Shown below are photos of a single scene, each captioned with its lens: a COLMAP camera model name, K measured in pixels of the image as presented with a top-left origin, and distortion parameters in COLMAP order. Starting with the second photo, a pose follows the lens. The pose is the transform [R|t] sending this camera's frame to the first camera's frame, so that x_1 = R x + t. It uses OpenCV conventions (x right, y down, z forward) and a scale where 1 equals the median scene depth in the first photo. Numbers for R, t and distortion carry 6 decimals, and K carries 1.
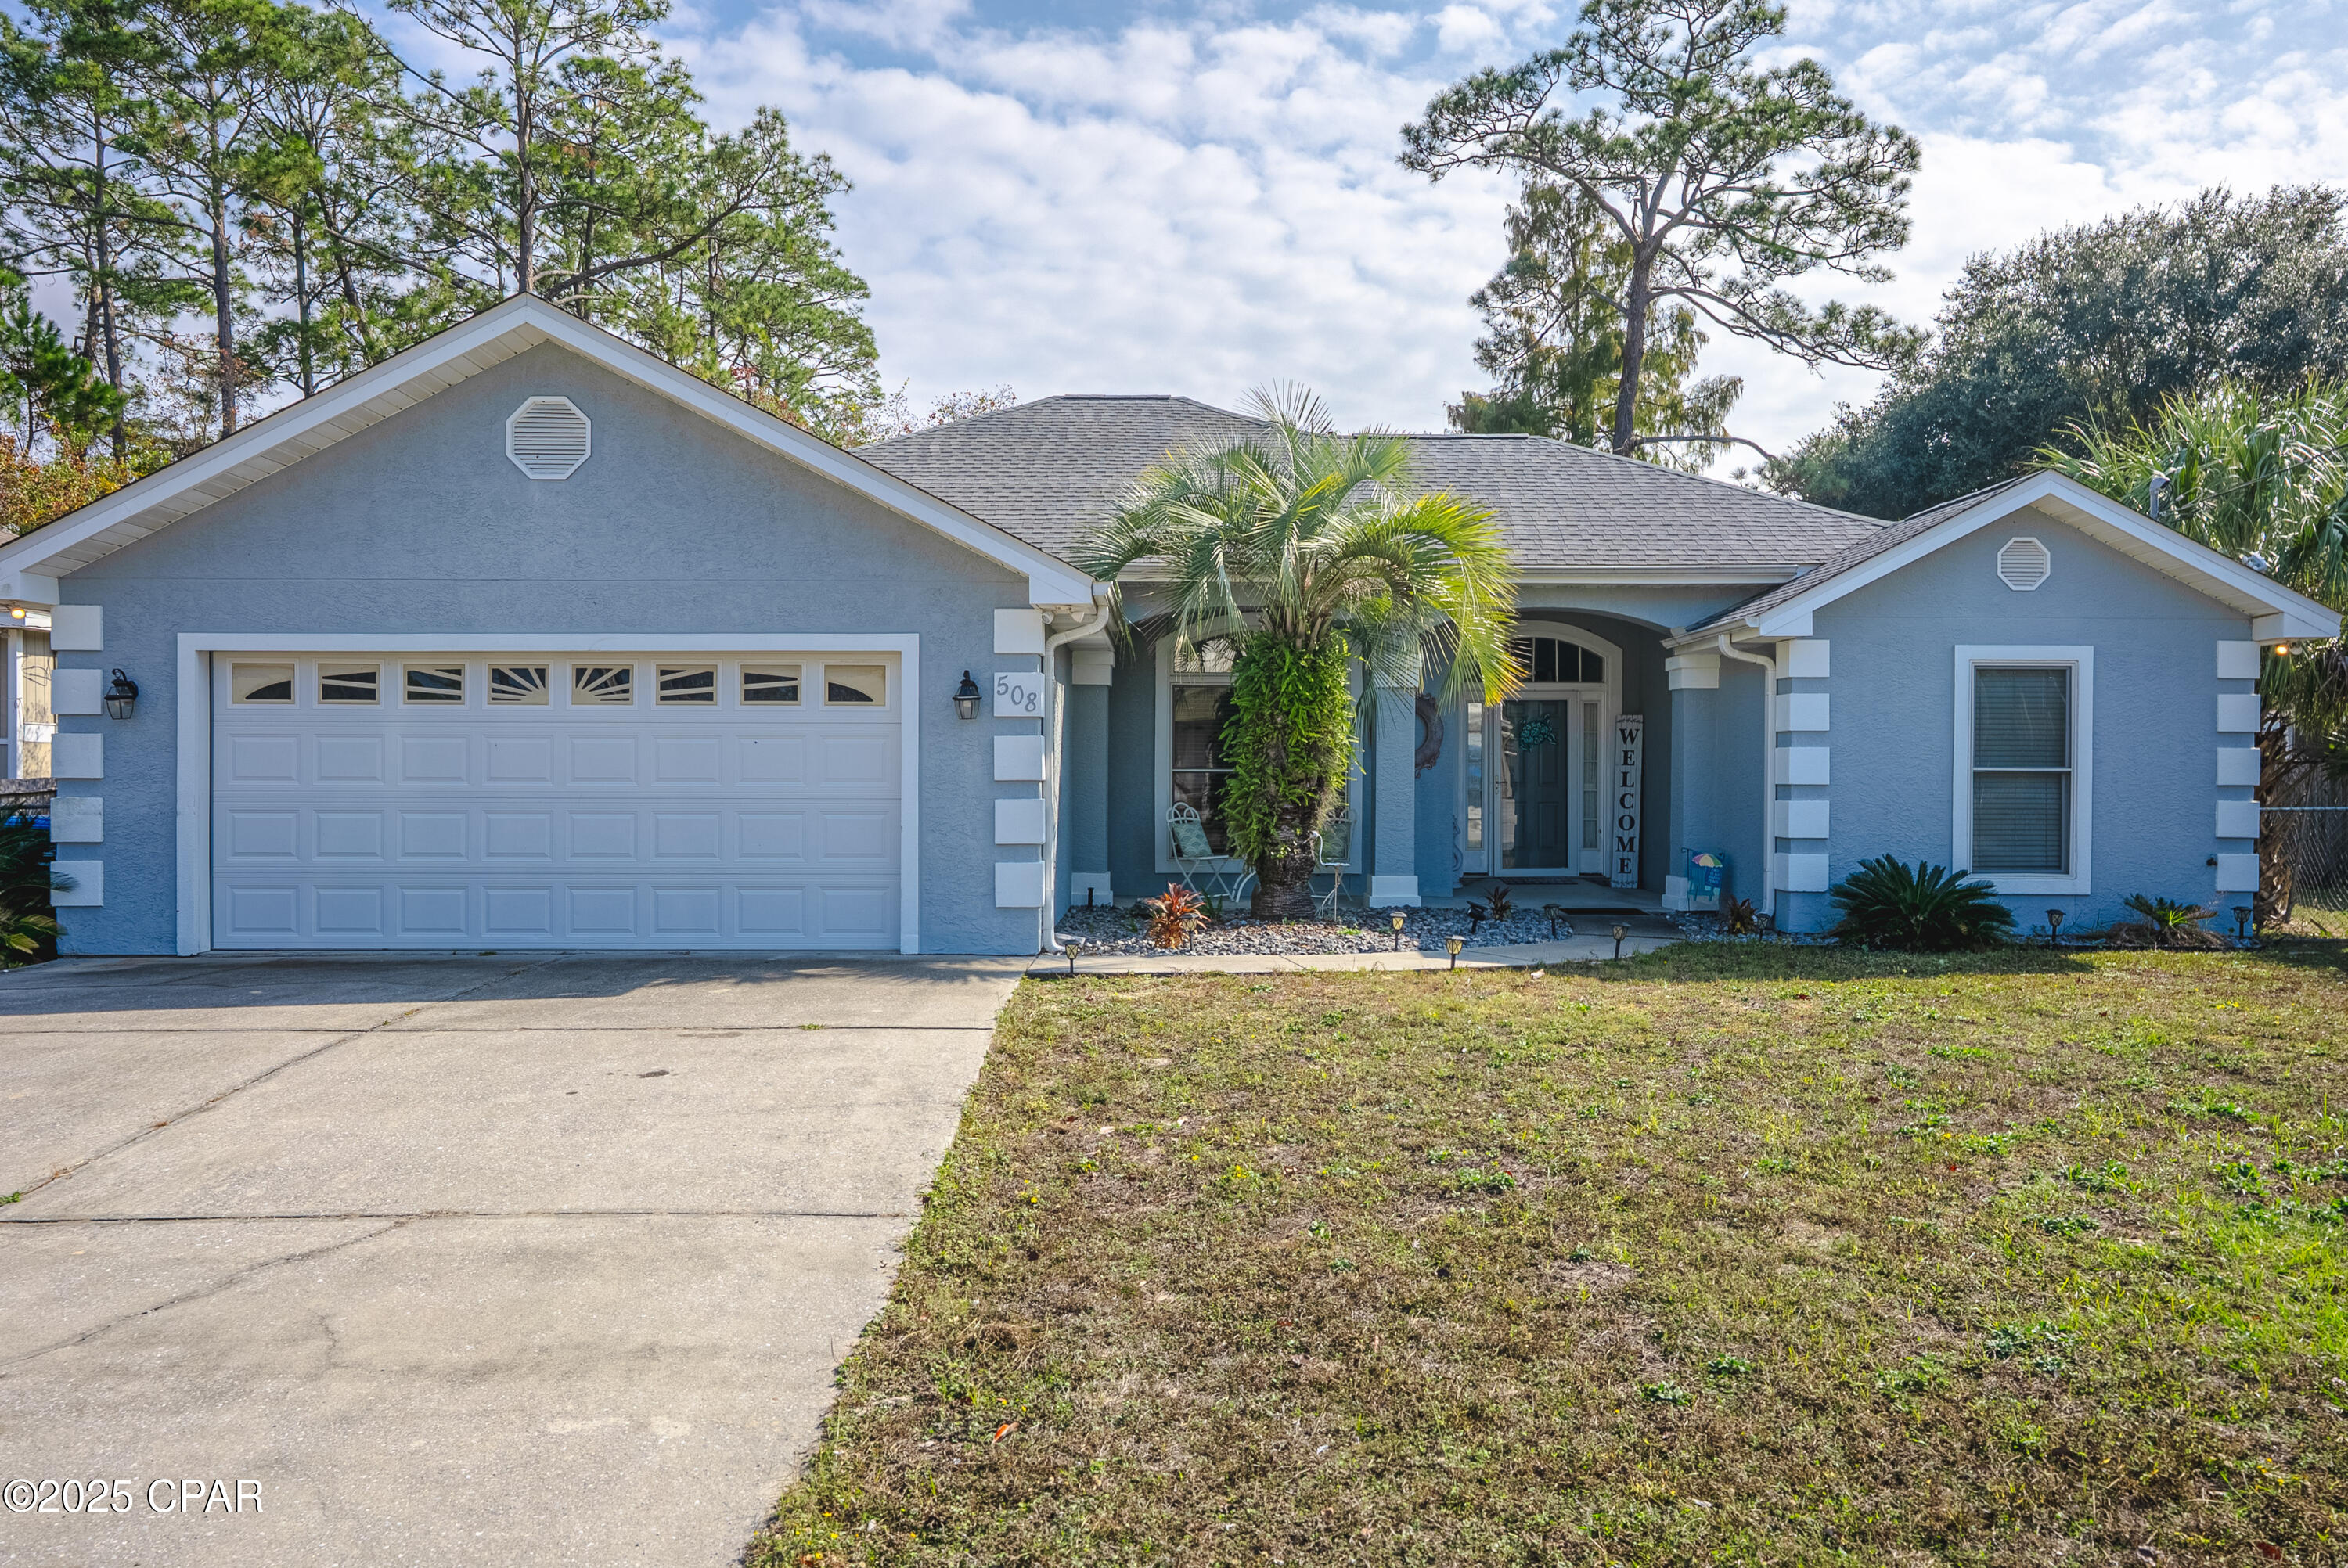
lens RADIAL K [[1680.0, 0, 1175.3], [0, 1680.0, 780.0], [0, 0, 1]] dist [0.012677, 0.015488]
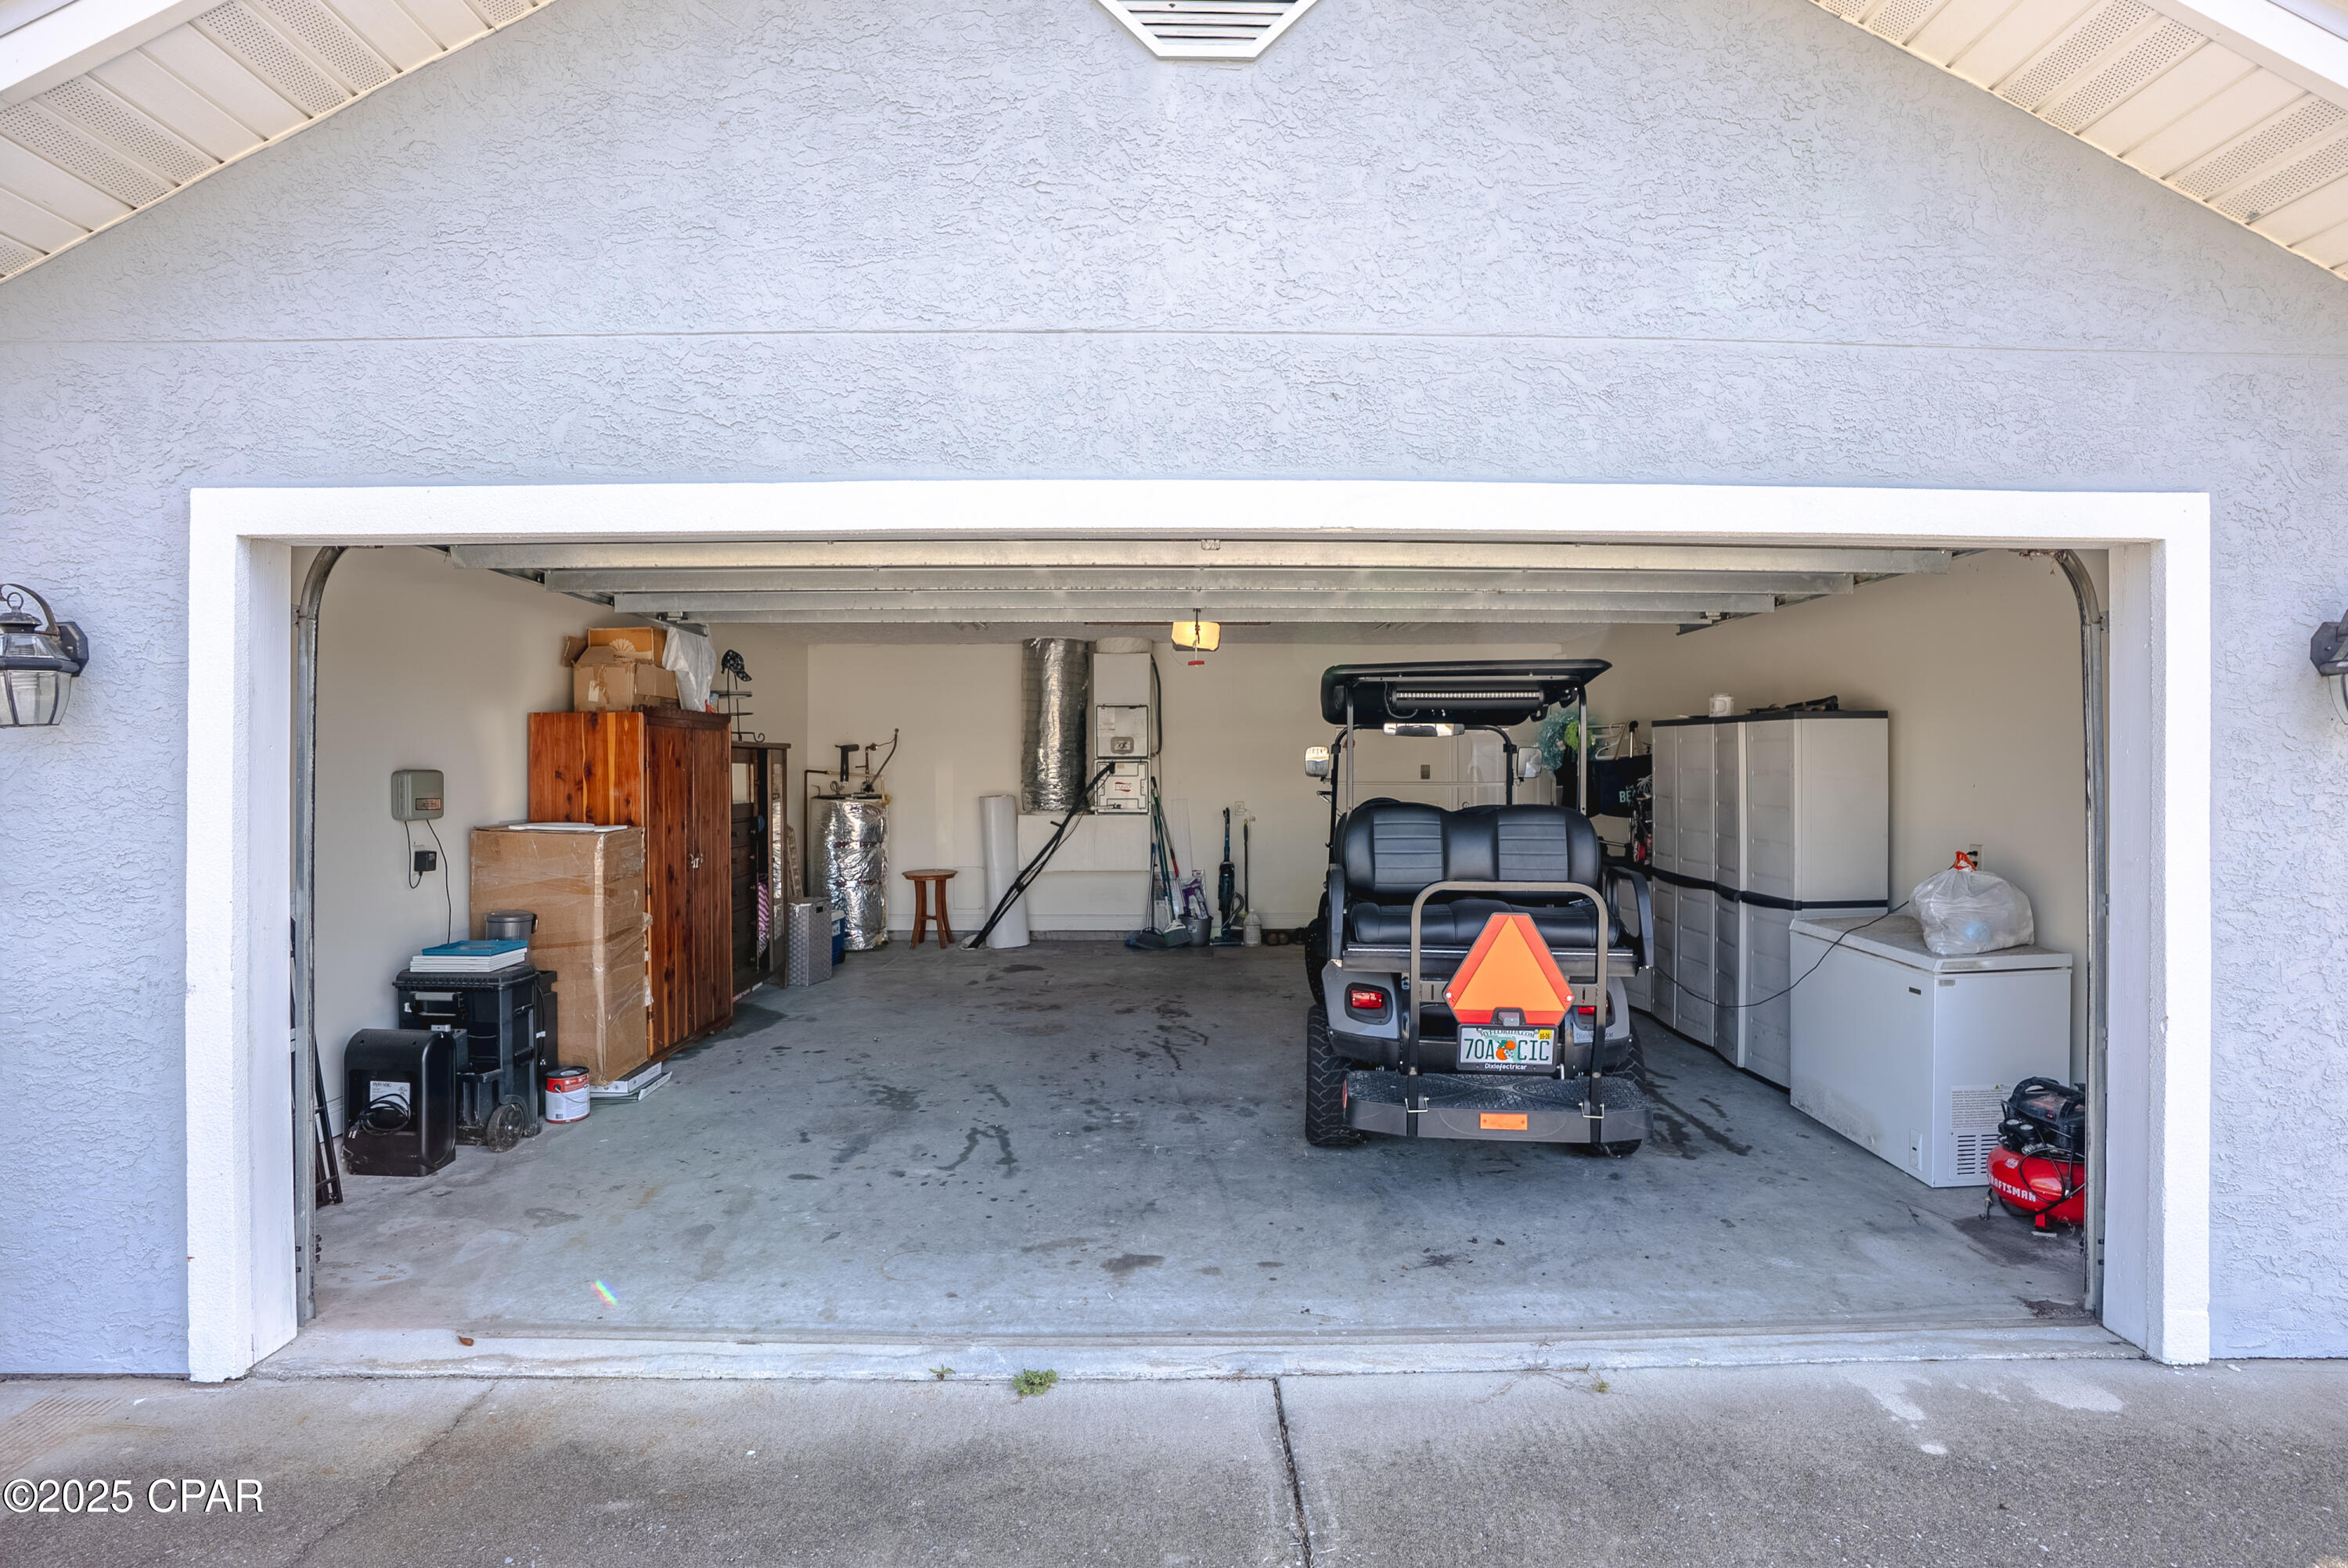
lens RADIAL K [[1092.6, 0, 1178.6], [0, 1092.6, 777.5], [0, 0, 1]] dist [-0.051328, 0.006116]
pose [[0.999905, -0.001446, 0.013687, -0.374436], [0.001474, 0.999997, -0.002025, -0.023715], [-0.013684, 0.002045, 0.999904, 0.757681]]
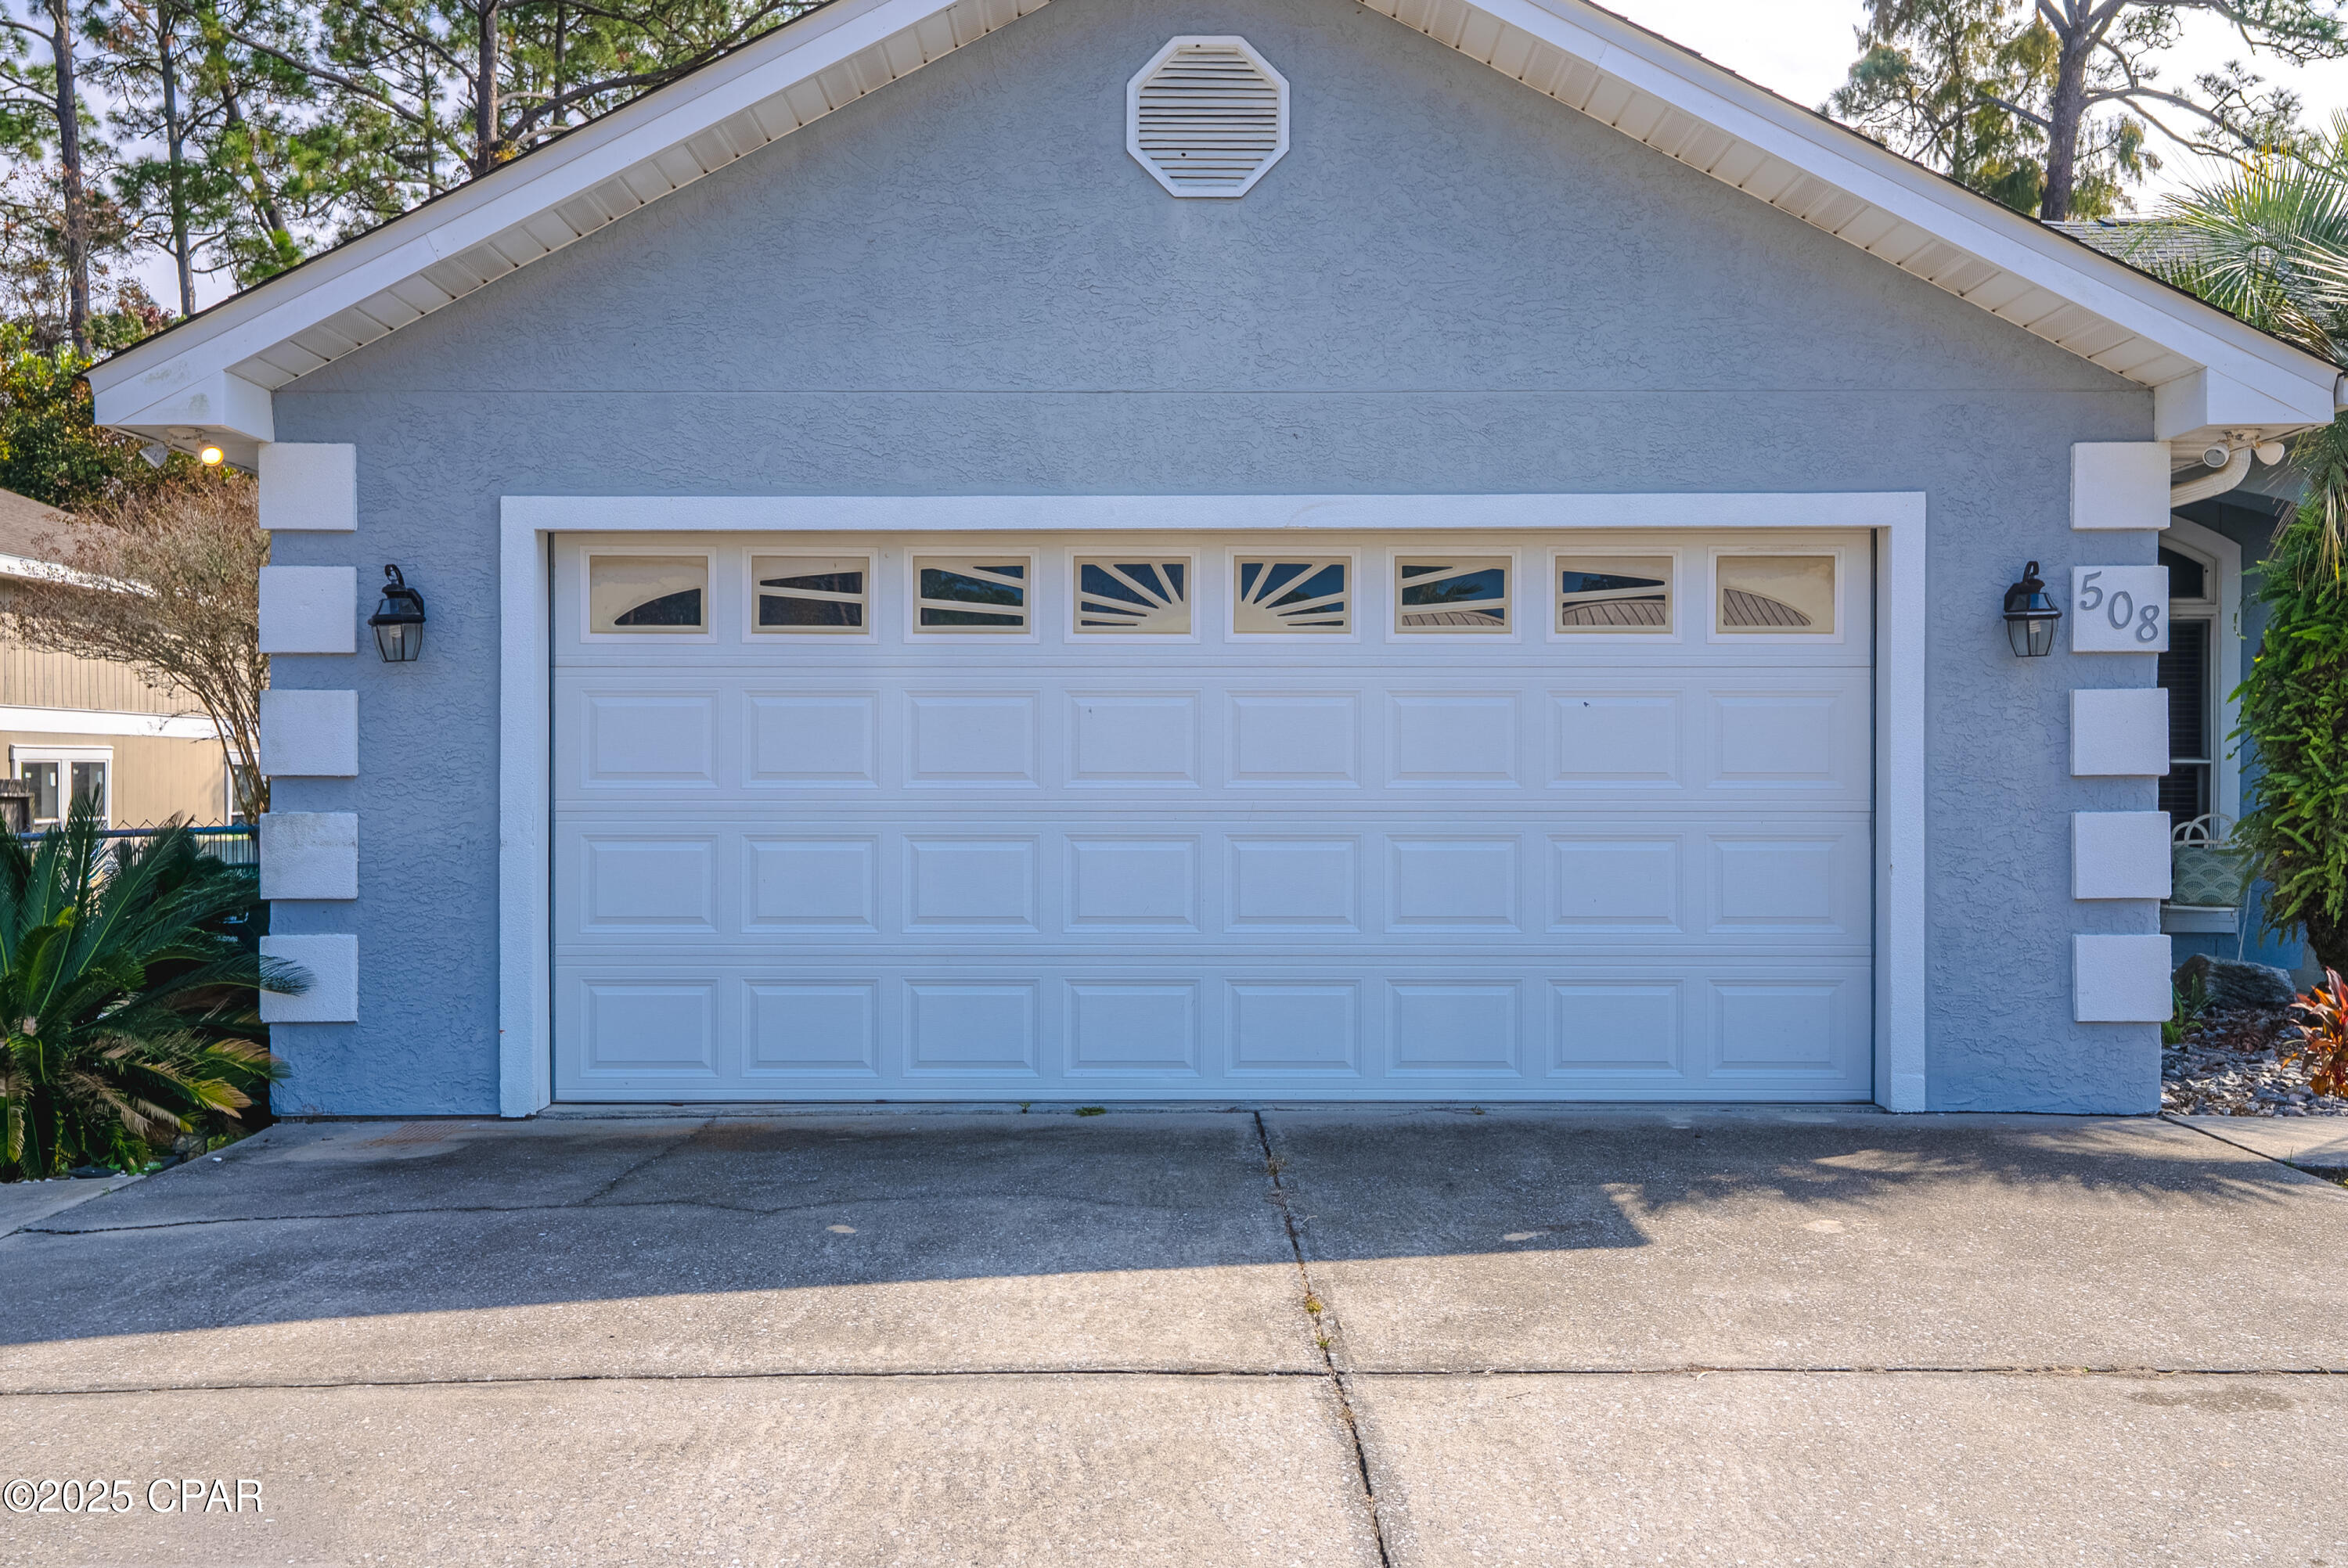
lens RADIAL K [[2093.1, 0, 1179.0], [0, 2093.1, 776.7], [0, 0, 1]] dist [0.019235, 0.058559]
pose [[0.999996, -0.002776, -0.000104, -0.374391], [0.002776, 0.999996, -0.000298, 0.000097], [0.000105, 0.000298, 1.000000, 0.347837]]
